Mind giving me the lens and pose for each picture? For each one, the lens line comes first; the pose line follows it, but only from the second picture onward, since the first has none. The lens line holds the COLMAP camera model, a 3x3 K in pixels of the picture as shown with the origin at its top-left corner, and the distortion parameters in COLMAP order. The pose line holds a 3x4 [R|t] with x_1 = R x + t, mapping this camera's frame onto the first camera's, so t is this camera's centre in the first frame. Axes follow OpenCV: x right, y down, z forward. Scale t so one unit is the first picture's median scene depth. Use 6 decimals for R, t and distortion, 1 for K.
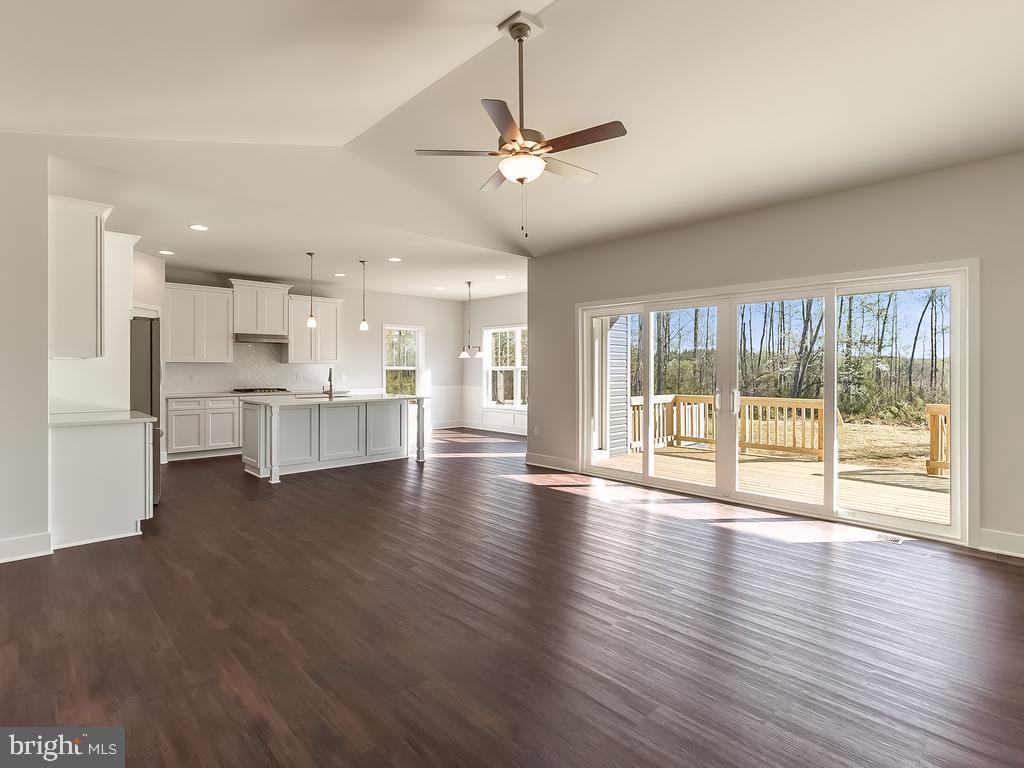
lens RADIAL K [[503.8, 0, 512.0], [0, 503.8, 384.0], [0, 0, 1]] dist [0.001339, 0.001079]
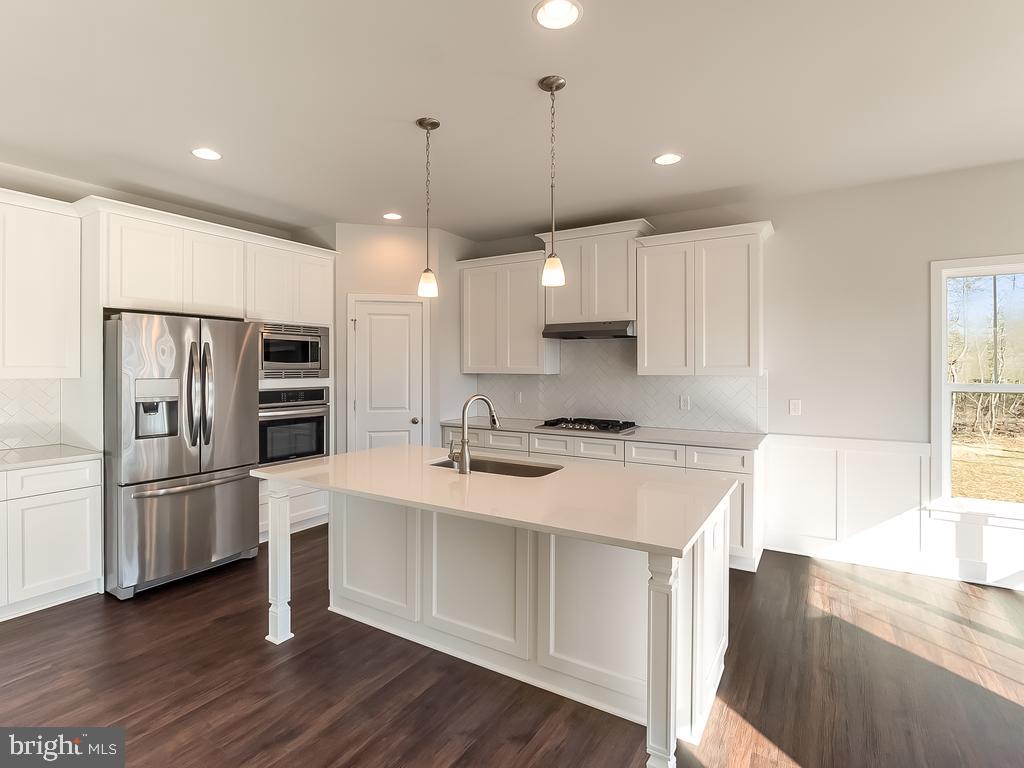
lens RADIAL K [[516.8, 0, 507.0], [0, 516.8, 372.3], [0, 0, 1]] dist [-0.009517, -0.000462]
pose [[0.239178, 0.010693, -0.970917, 0.033651], [-0.029954, 0.999545, 0.003629, -0.044088], [0.970514, 0.028215, 0.239389, 0.802064]]
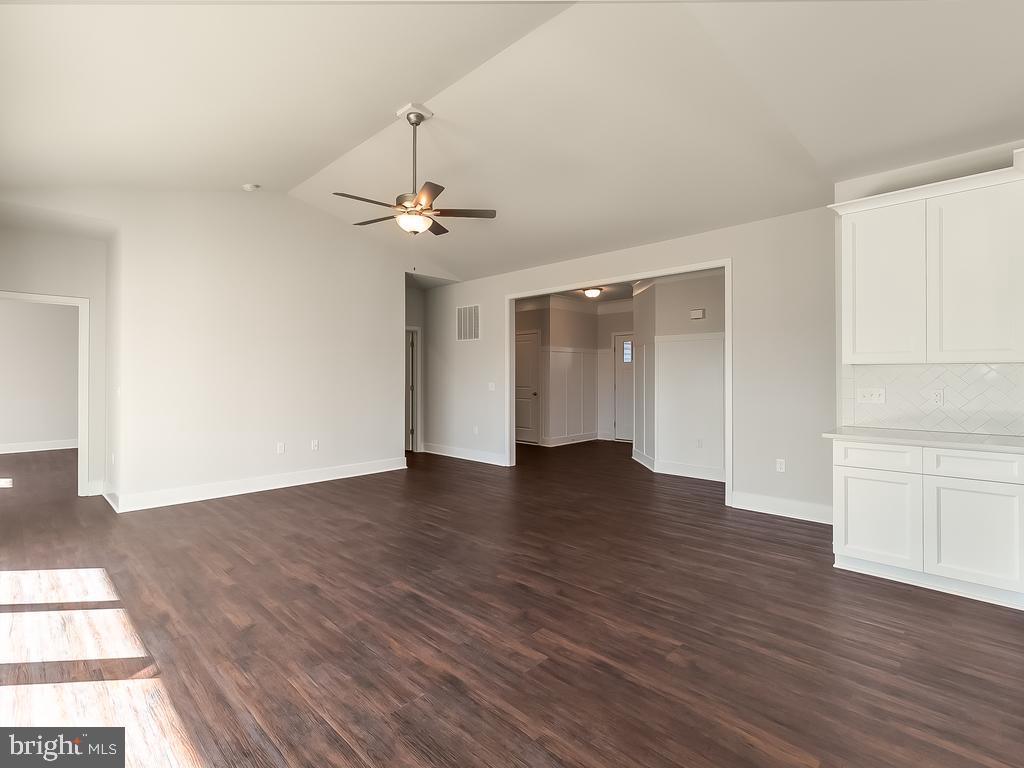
lens RADIAL K [[516.8, 0, 507.0], [0, 516.8, 372.3], [0, 0, 1]] dist [-0.009517, -0.000462]
pose [[-0.999987, 0.002611, -0.004464, -0.085461], [0.002532, 0.999842, 0.017574, -0.026296], [0.004509, 0.017562, -0.999836, 0.937362]]
